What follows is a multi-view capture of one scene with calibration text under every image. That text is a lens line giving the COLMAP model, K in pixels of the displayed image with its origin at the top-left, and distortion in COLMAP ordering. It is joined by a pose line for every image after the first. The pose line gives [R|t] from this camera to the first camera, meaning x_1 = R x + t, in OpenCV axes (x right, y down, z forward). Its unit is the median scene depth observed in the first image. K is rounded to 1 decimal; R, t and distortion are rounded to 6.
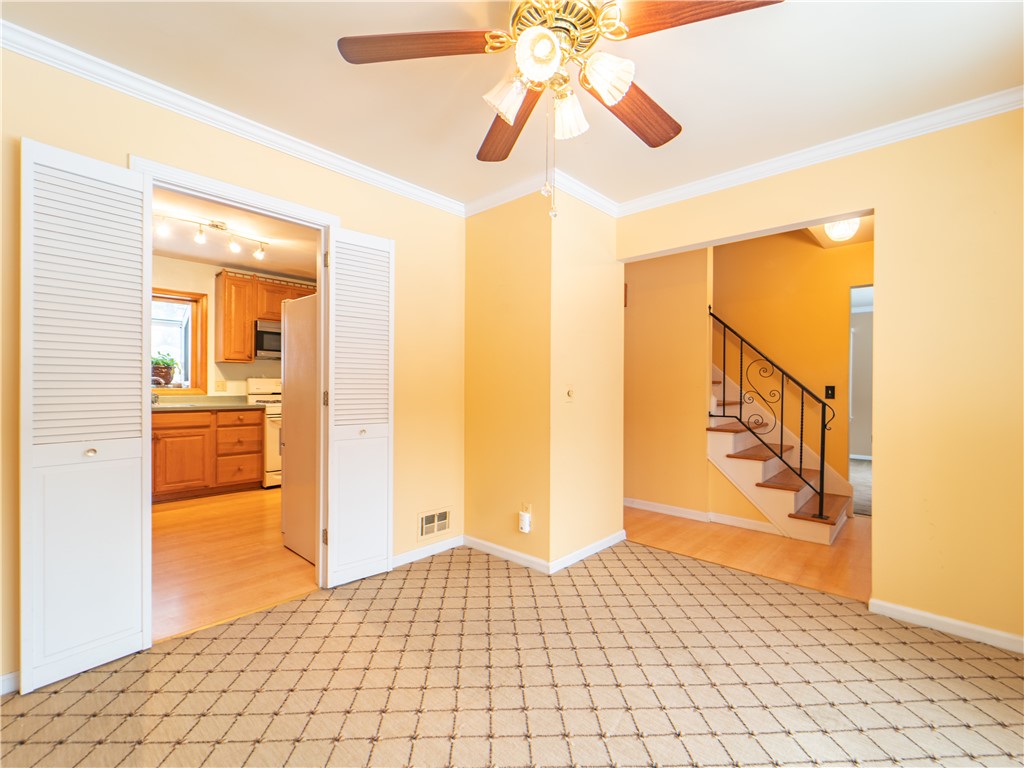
lens RADIAL K [[454.4, 0, 512.0], [0, 454.4, 384.0], [0, 0, 1]] dist [-0.000387, -0.000059]
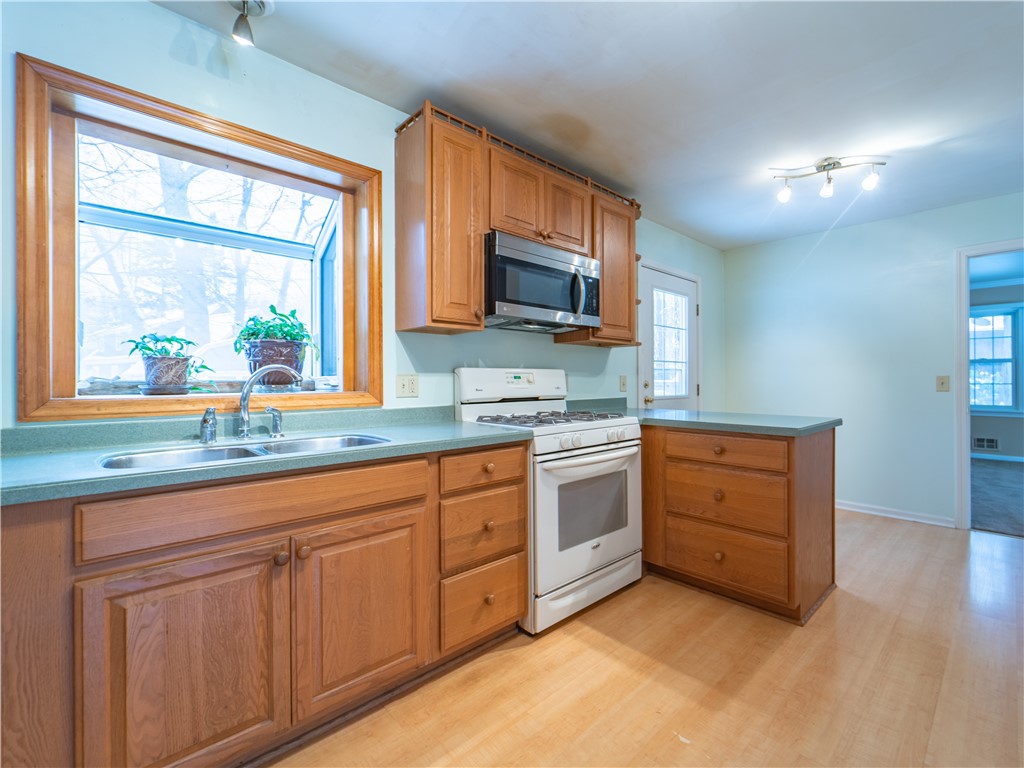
lens RADIAL K [[406.8, 0, 514.7], [0, 406.8, 379.2], [0, 0, 1]] dist [-0.000233, -0.000005]
pose [[0.999211, -0.011447, -0.038031, -0.534347], [0.011424, 0.999934, -0.000805, -0.000230], [0.038038, 0.000370, 0.999276, 0.624824]]
